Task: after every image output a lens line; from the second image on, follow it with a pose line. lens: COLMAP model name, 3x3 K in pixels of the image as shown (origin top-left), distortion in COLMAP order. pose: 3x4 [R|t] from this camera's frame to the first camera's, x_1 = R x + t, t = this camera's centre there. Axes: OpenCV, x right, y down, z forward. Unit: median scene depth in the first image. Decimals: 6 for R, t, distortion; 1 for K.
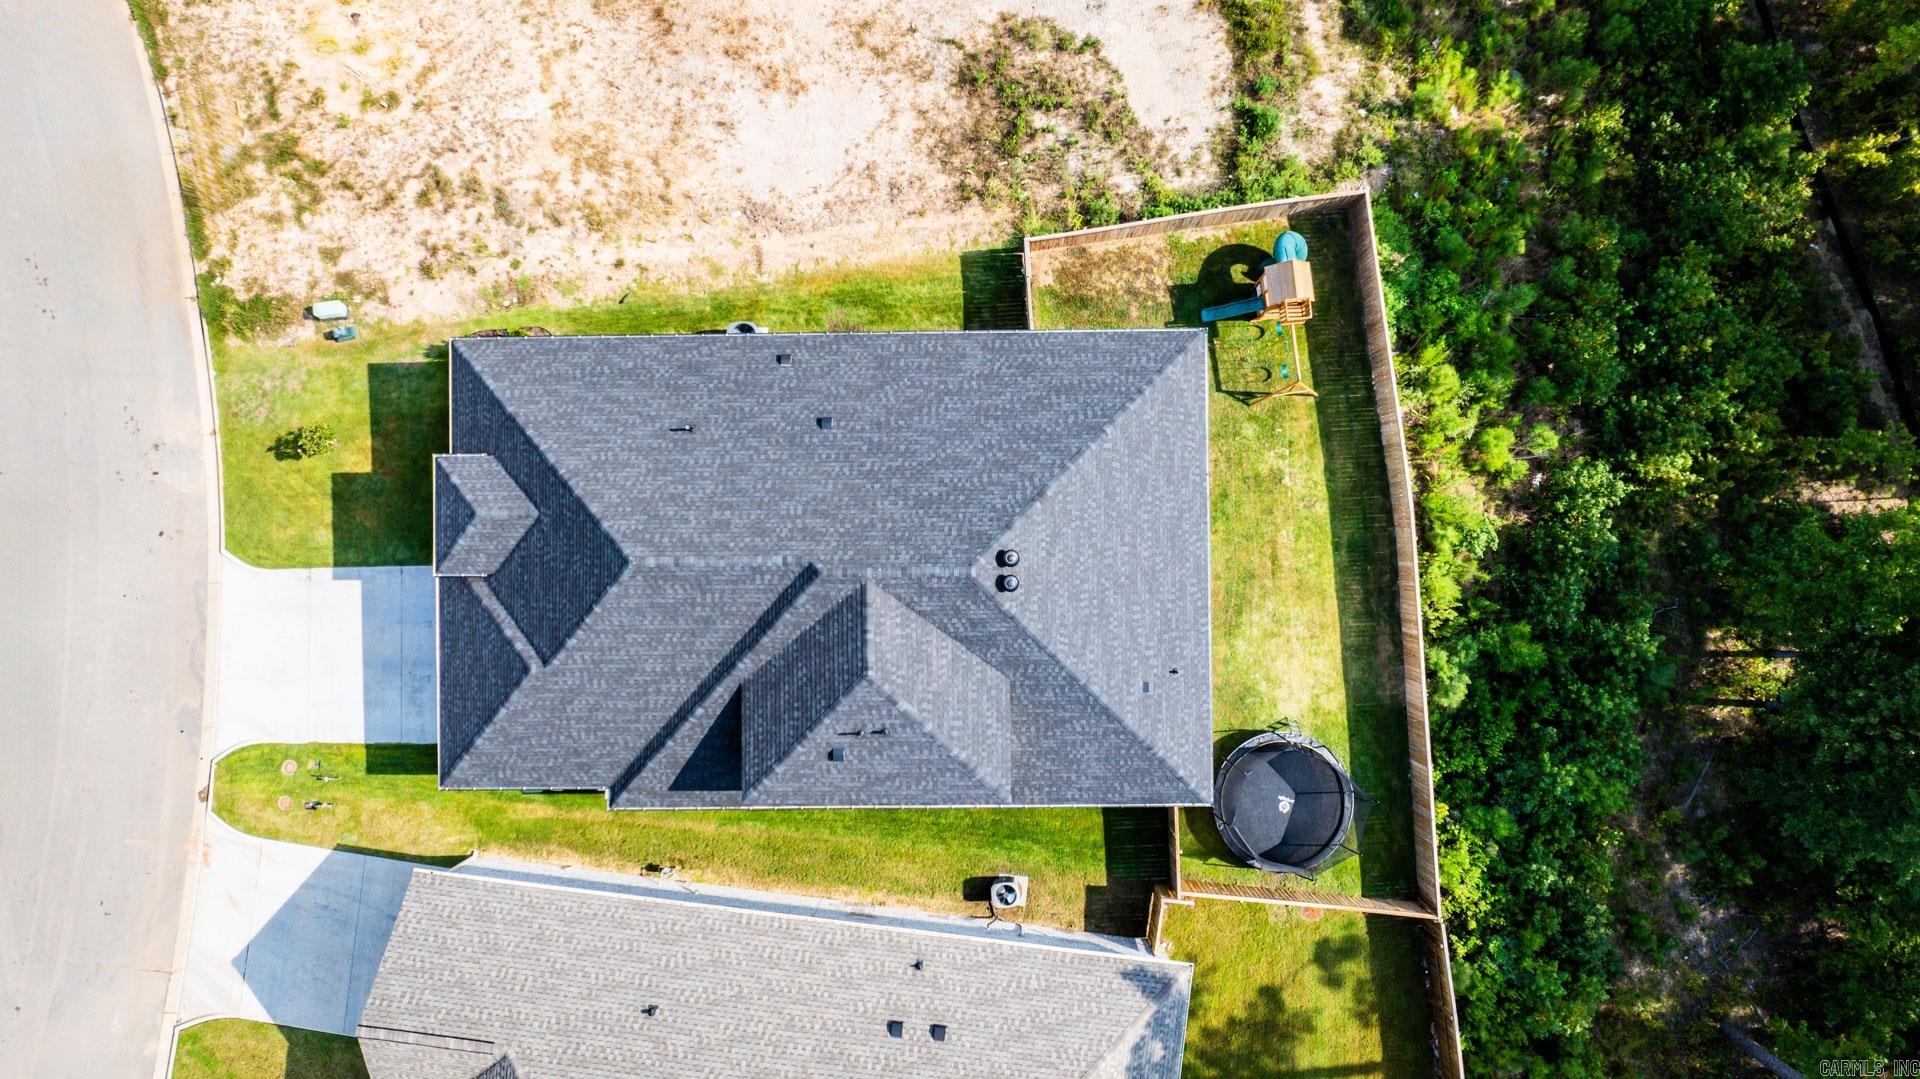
lens RADIAL K [[1344.6, 0, 960.0], [0, 1344.6, 539.5], [0, 0, 1]] dist [-0.016313, 0.002097]
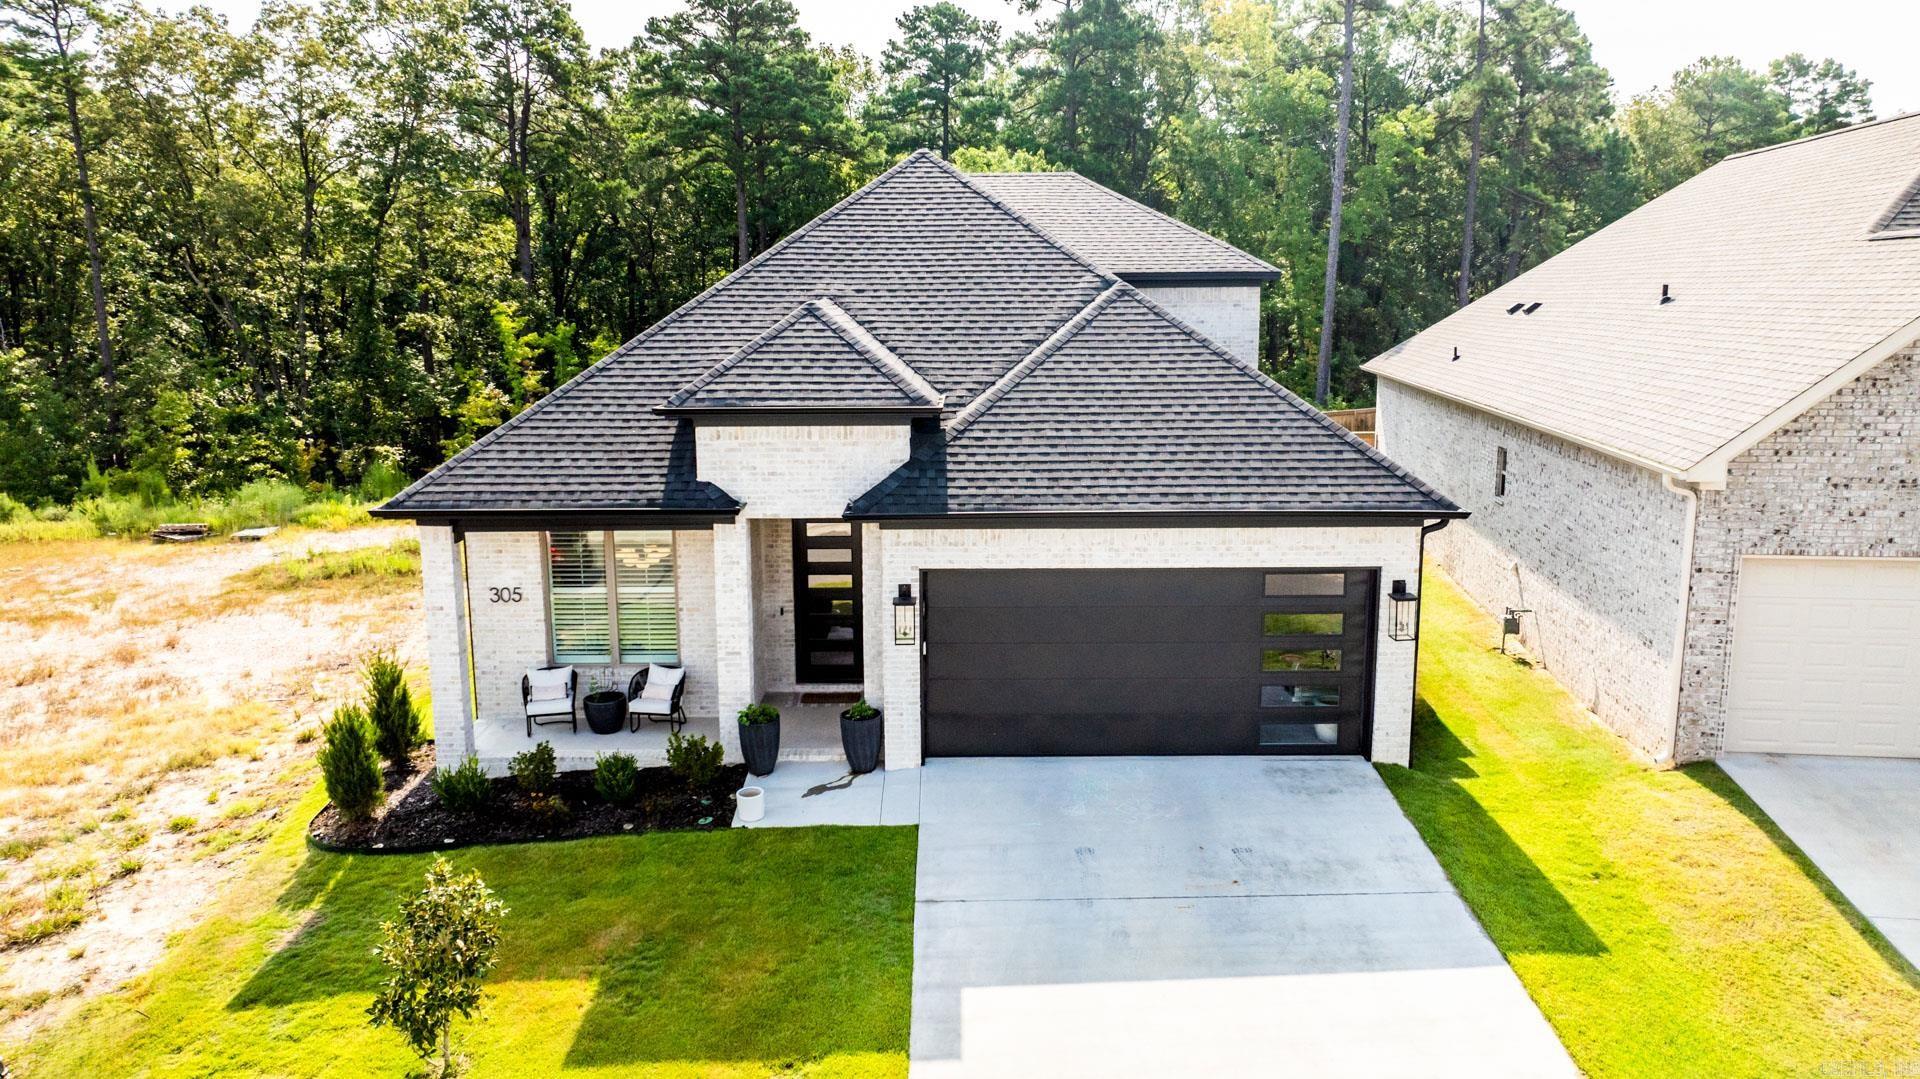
lens RADIAL K [[1340.9, 0, 960.0], [0, 1340.9, 539.5], [0, 0, 1]] dist [-0.008175, 0.006649]
pose [[0.007345, -0.172362, 0.985006, -0.713913], [0.999966, 0.004946, -0.006592, 0.032213], [-0.003735, 0.985021, 0.172393, 0.849700]]
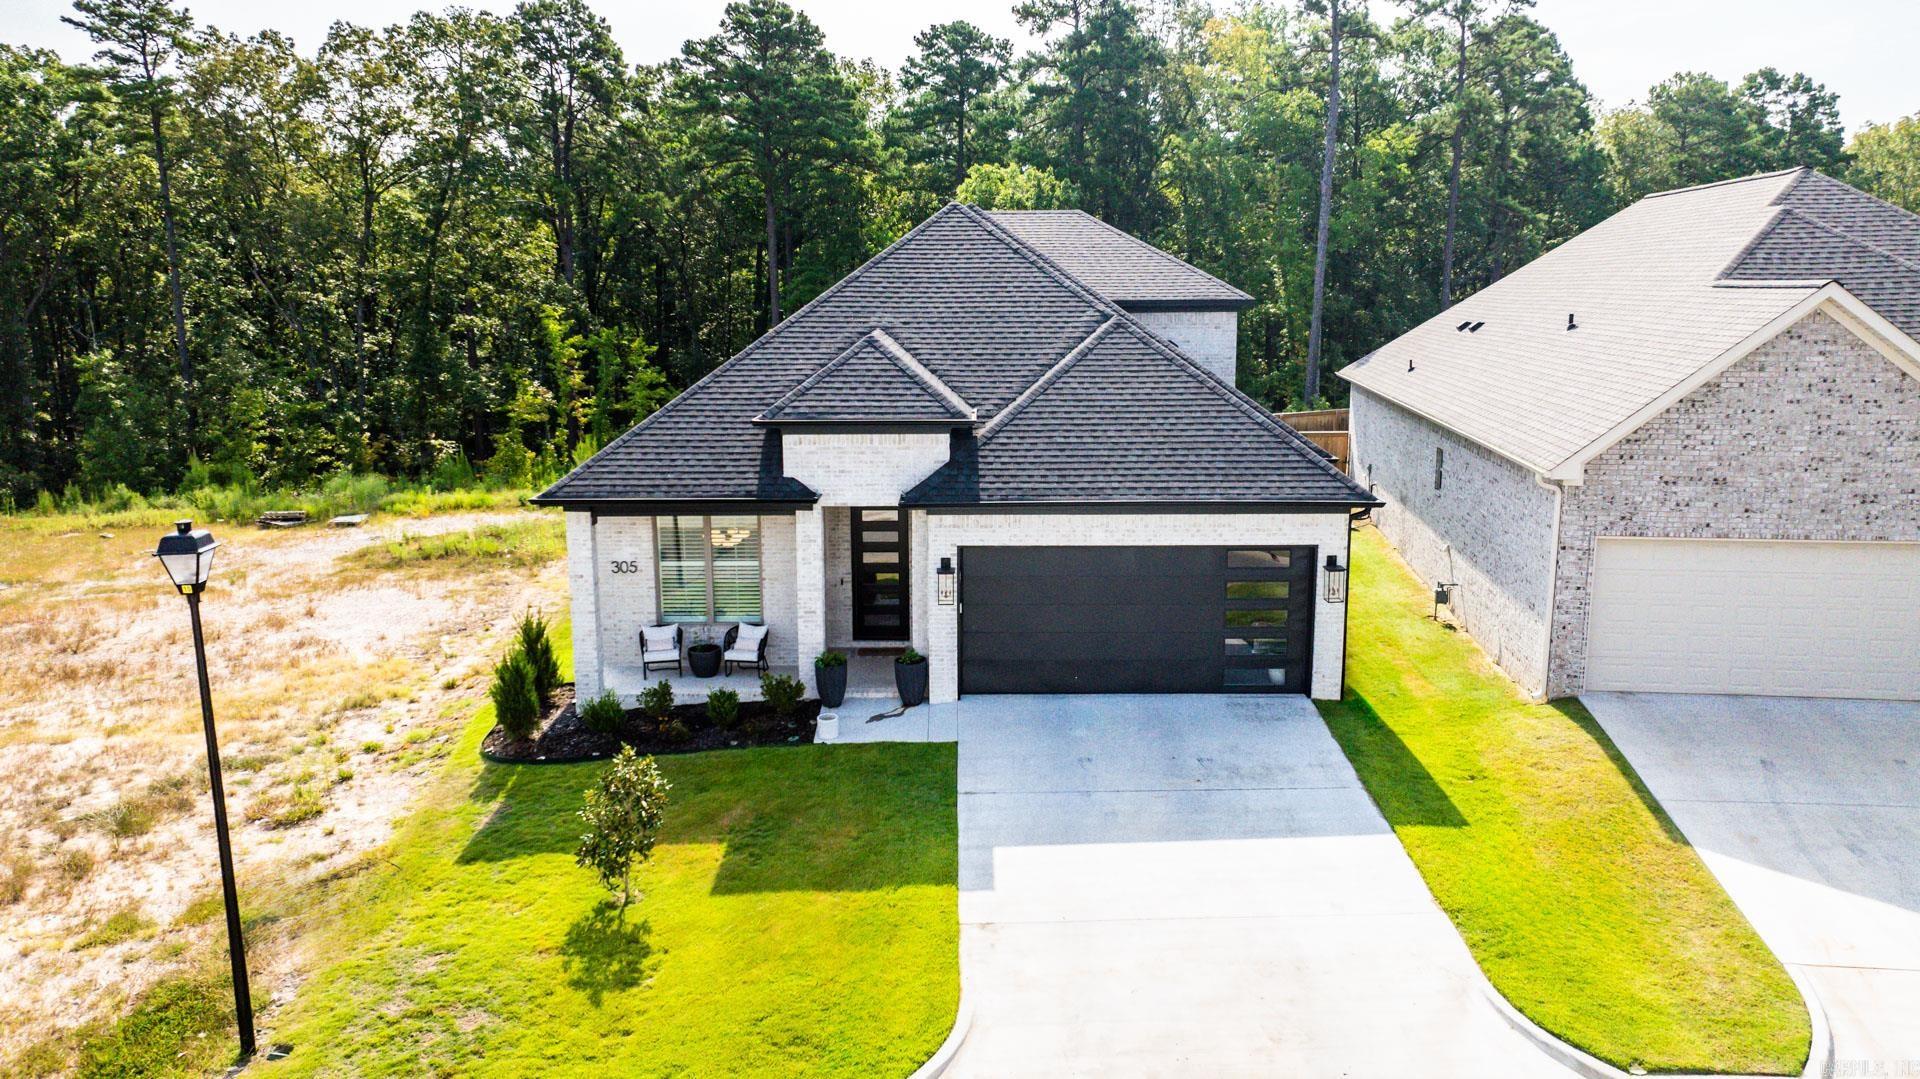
lens RADIAL K [[1344.6, 0, 960.0], [0, 1344.6, 539.5], [0, 0, 1]] dist [-0.016313, 0.002097]
pose [[0.013299, -0.179350, 0.983695, -0.821240], [0.999900, 0.007076, -0.012228, 0.025212], [-0.004767, 0.983760, 0.179426, 0.833525]]
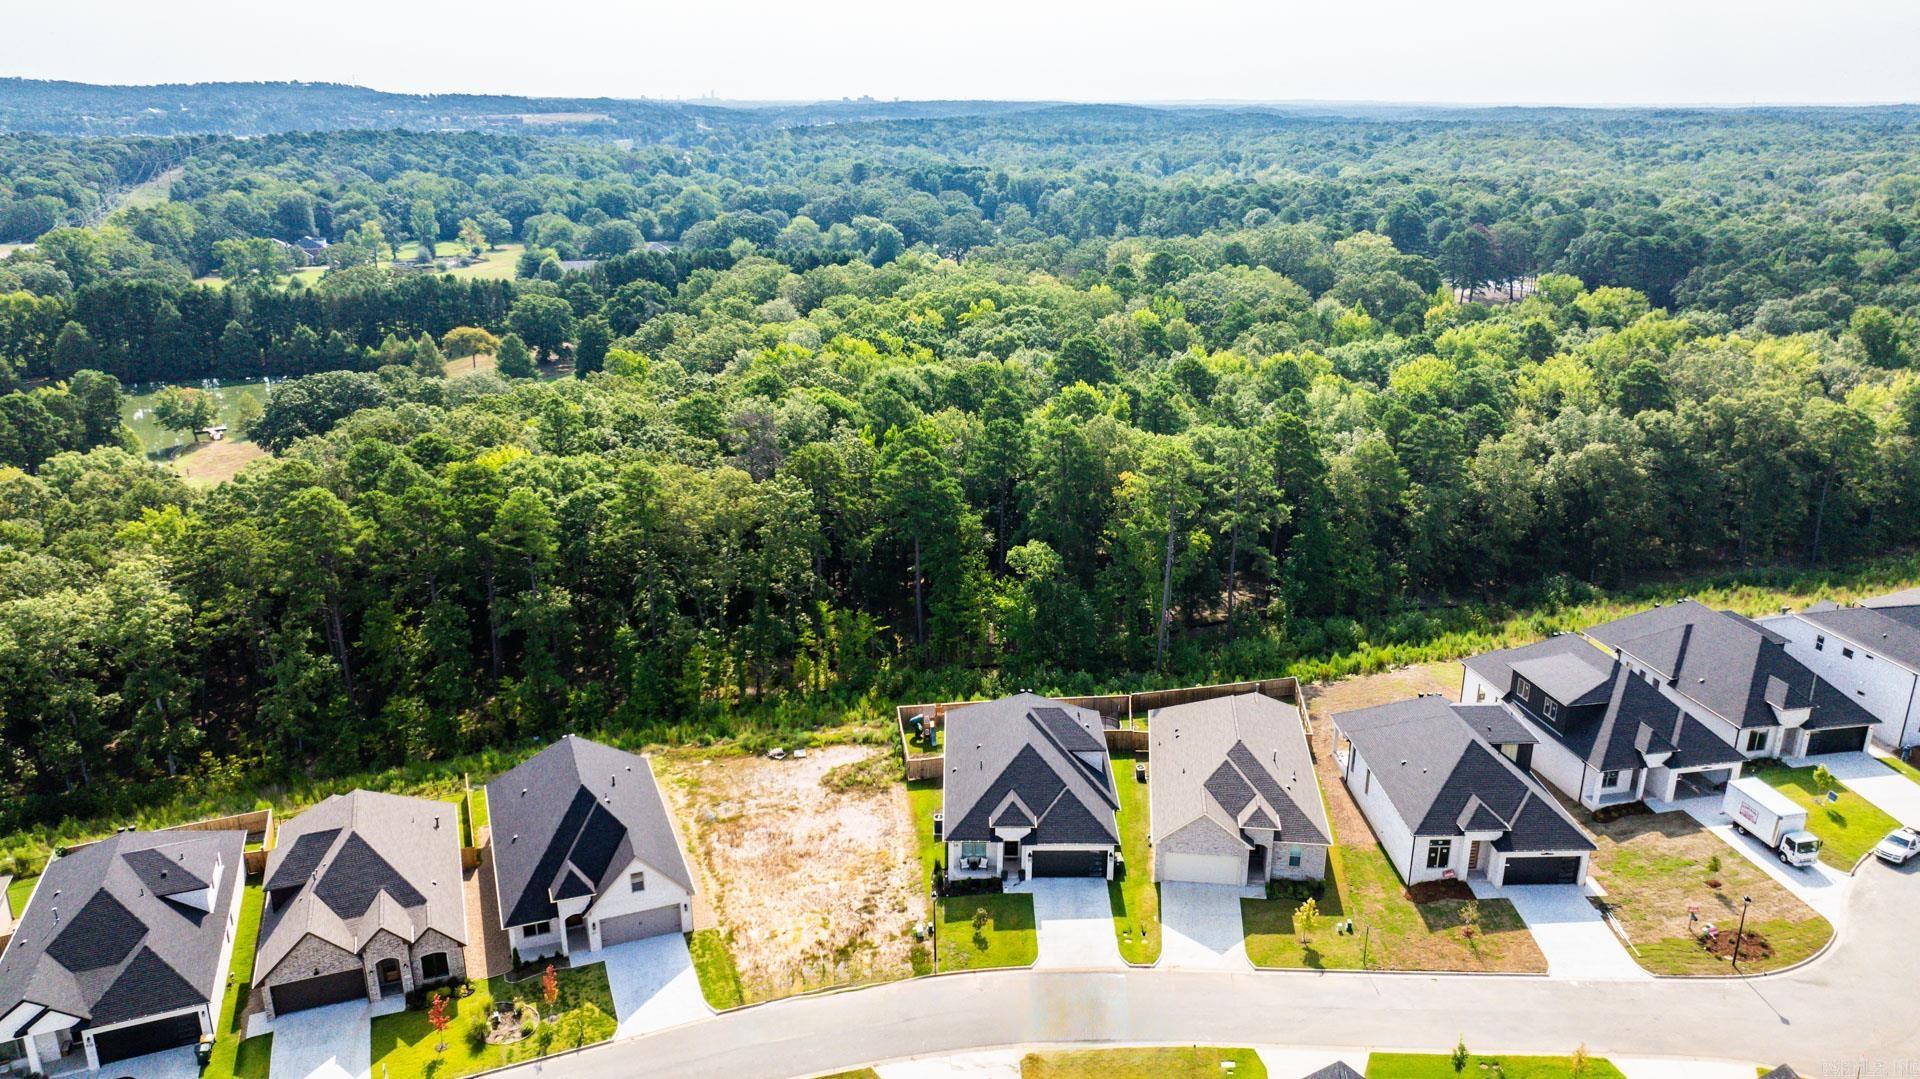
lens RADIAL K [[1340.9, 0, 960.0], [0, 1340.9, 539.5], [0, 0, 1]] dist [-0.008175, 0.006649]
pose [[0.007101, -0.303105, 0.952931, -2.381858], [0.999939, 0.010187, -0.004211, -0.101778], [-0.008431, 0.952903, 0.303159, -0.286447]]
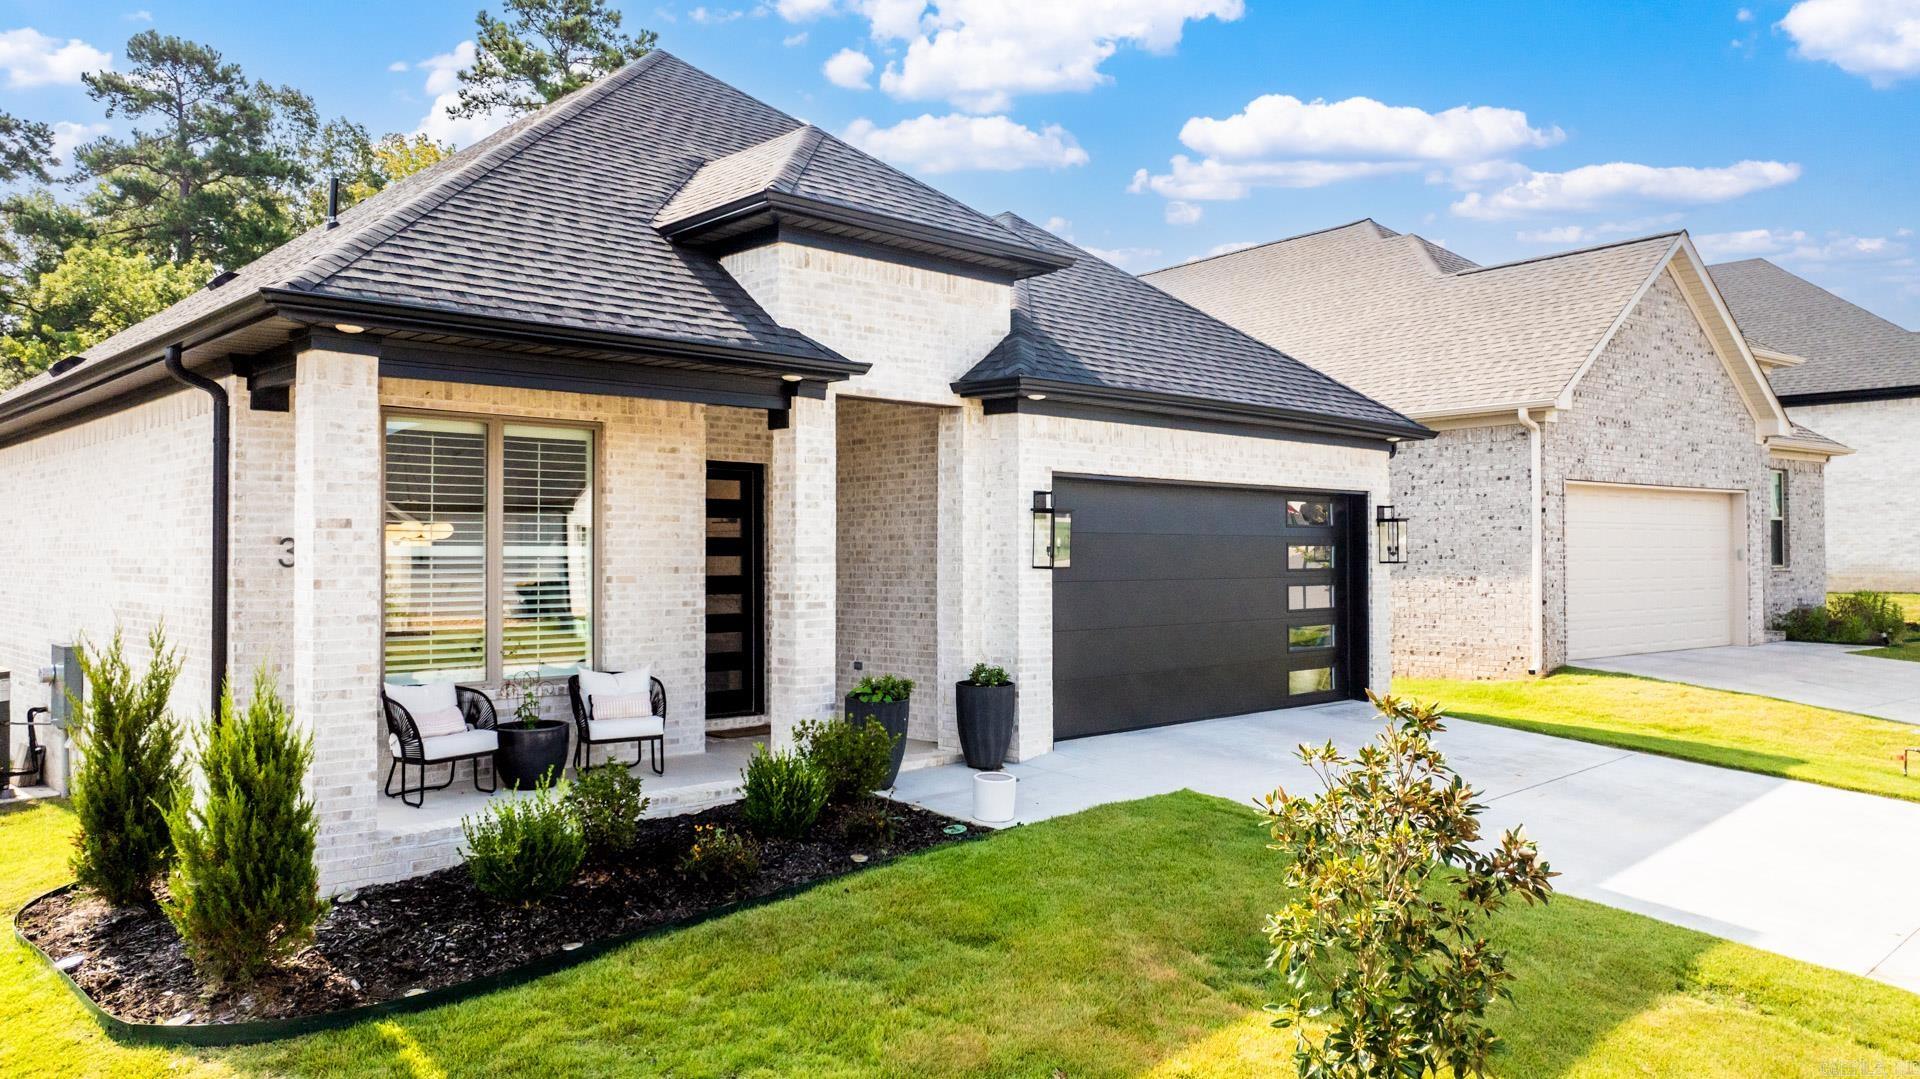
lens RADIAL K [[1340.9, 0, 960.0], [0, 1340.9, 539.5], [0, 0, 1]] dist [-0.008175, 0.006649]
pose [[-0.685921, 0.017979, 0.727454, -0.533308], [0.727675, 0.015331, 0.685751, -0.188679], [0.001177, 0.999721, -0.023599, 0.944364]]
